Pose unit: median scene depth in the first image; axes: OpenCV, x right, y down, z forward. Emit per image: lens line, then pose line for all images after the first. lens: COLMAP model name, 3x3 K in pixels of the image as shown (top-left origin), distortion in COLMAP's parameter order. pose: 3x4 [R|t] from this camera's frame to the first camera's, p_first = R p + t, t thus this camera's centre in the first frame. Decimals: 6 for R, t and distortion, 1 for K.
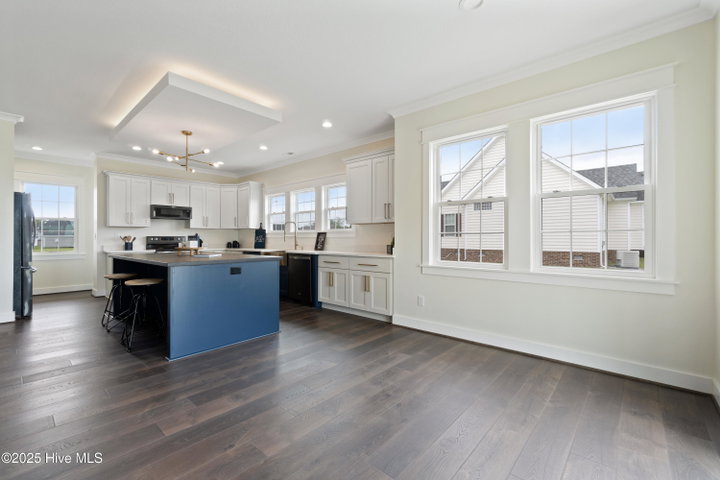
lens RADIAL K [[312.0, 0, 356.9], [0, 312.0, 237.9], [0, 0, 1]] dist [0.004417, -0.000238]
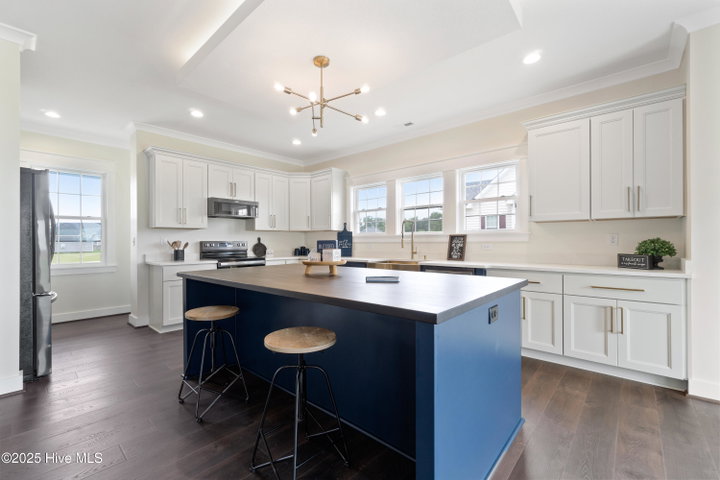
lens RADIAL K [[312.0, 0, 362.8], [0, 312.0, 242.0], [0, 0, 1]] dist [0.004417, -0.000238]
pose [[0.999988, -0.003432, 0.003448, -0.322447], [0.003433, 0.999994, -0.000358, -0.002271], [-0.003447, 0.000370, 0.999994, 0.291216]]
